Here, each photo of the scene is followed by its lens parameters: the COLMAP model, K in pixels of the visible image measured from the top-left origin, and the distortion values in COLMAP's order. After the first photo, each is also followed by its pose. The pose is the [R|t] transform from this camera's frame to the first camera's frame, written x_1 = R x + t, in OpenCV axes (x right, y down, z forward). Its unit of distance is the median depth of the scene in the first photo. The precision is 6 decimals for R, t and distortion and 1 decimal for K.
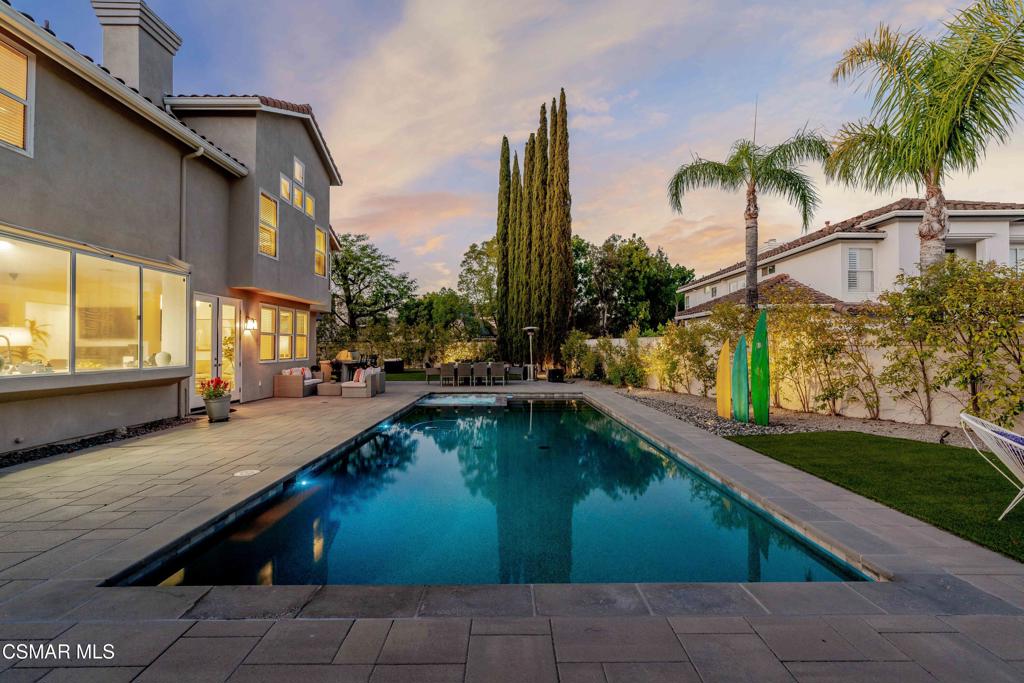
lens RADIAL K [[469.8, 0, 507.7], [0, 469.8, 339.1], [0, 0, 1]] dist [-0.000583, -0.000048]
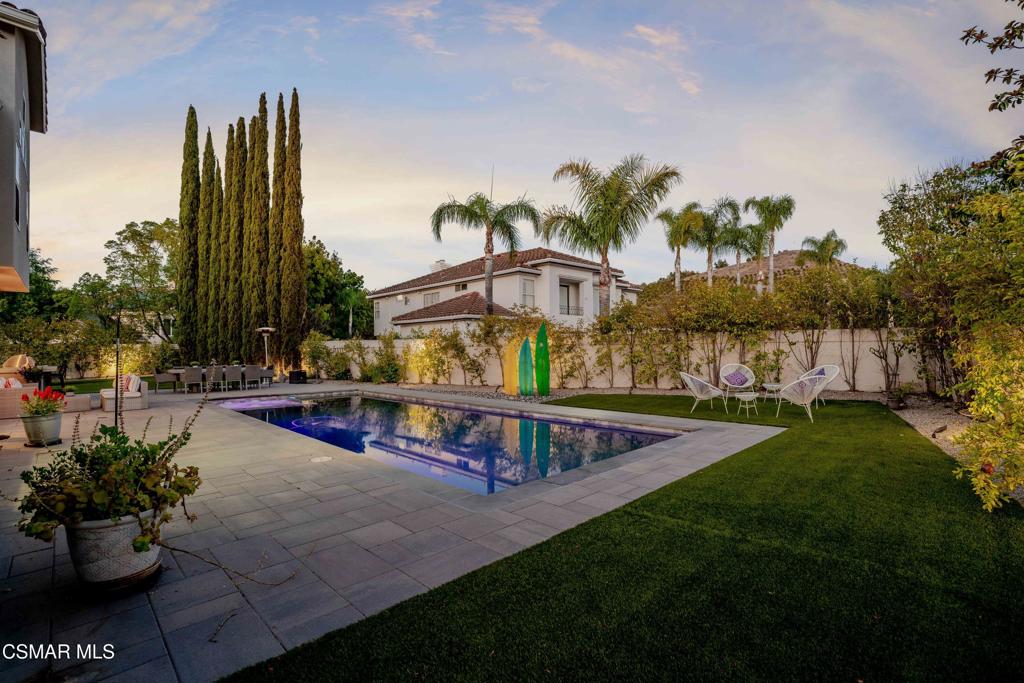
lens RADIAL K [[471.1, 0, 512.0], [0, 471.1, 341.5], [0, 0, 1]] dist [-0.044920, -0.000043]
pose [[0.725882, 0.003045, 0.687812, -0.350182], [-0.003284, 0.999994, -0.000962, 0.002007], [-0.687811, -0.001561, 0.725888, -0.038547]]
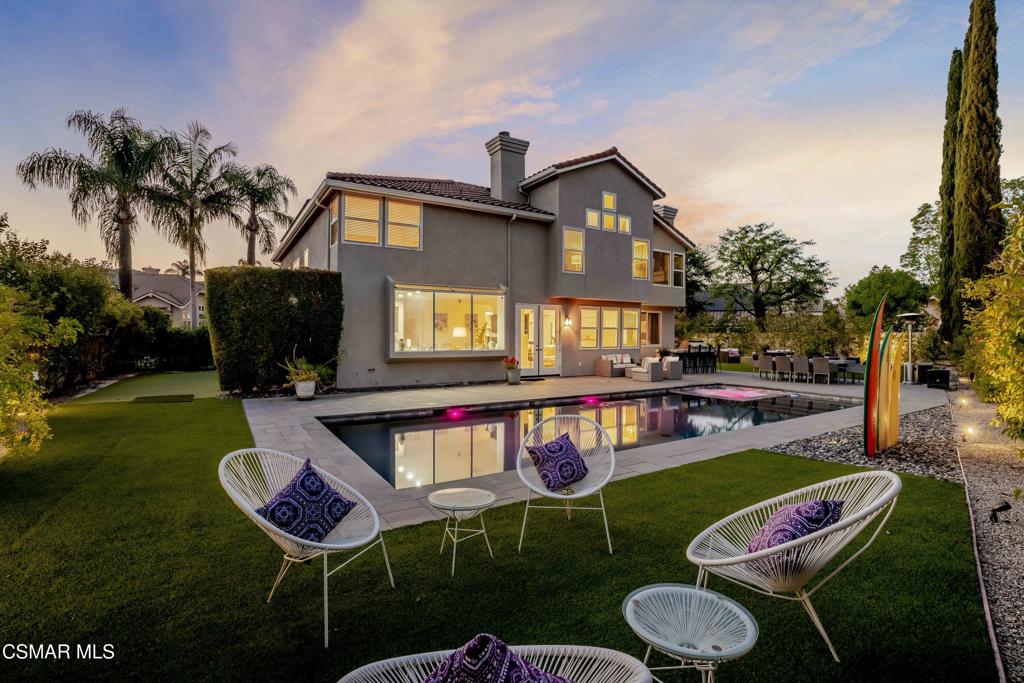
lens RADIAL K [[483.8, 0, 538.8], [0, 483.8, 338.2], [0, 0, 1]] dist [-0.042453, 0.000015]
pose [[0.540678, 0.007824, -0.841193, 0.597168], [0.010615, 0.999814, 0.016122, -0.006874], [0.841163, -0.017646, 0.540494, 0.127377]]
